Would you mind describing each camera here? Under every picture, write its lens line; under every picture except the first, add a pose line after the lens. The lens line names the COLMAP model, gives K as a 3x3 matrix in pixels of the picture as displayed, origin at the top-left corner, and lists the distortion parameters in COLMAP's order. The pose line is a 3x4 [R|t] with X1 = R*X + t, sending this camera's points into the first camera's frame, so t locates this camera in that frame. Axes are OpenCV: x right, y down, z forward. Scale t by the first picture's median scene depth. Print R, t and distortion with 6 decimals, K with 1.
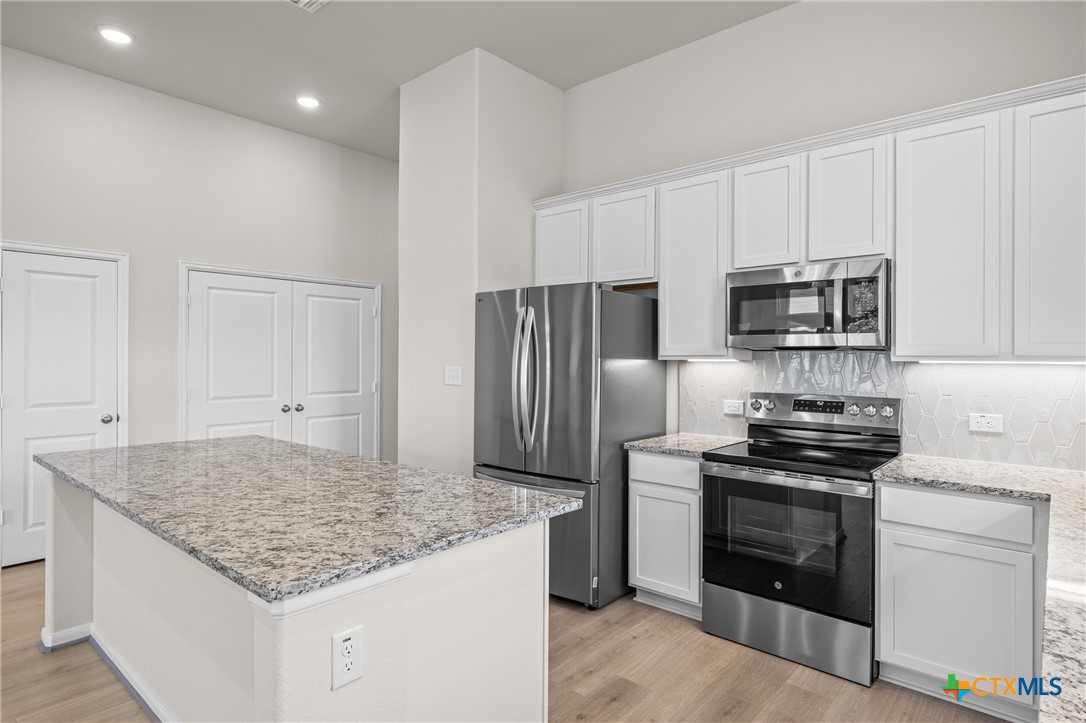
lens RADIAL K [[594.4, 0, 543.0], [0, 594.4, 361.5], [0, 0, 1]] dist [0.010132, 0.000835]
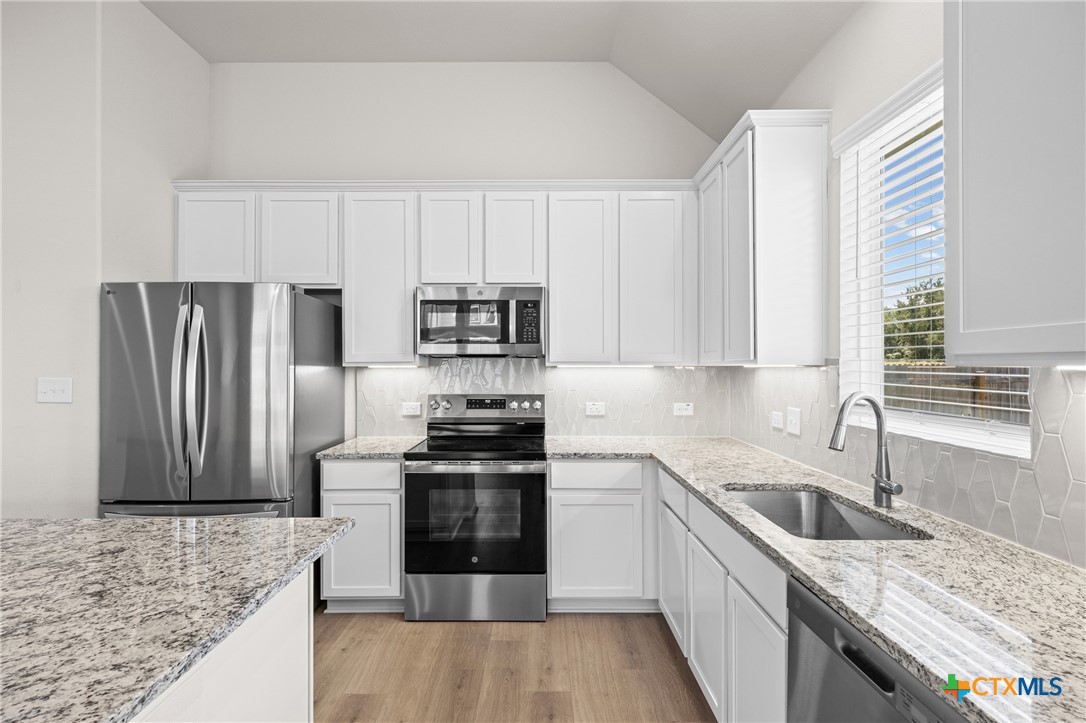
lens RADIAL K [[536.8, 0, 537.8], [0, 536.8, 364.1], [0, 0, 1]] dist [0.008774, 0.000120]
pose [[0.755322, -0.006187, 0.655325, -0.168260], [0.009106, 0.999958, -0.001055, -0.002936], [-0.655291, 0.006764, 0.755347, 0.107856]]
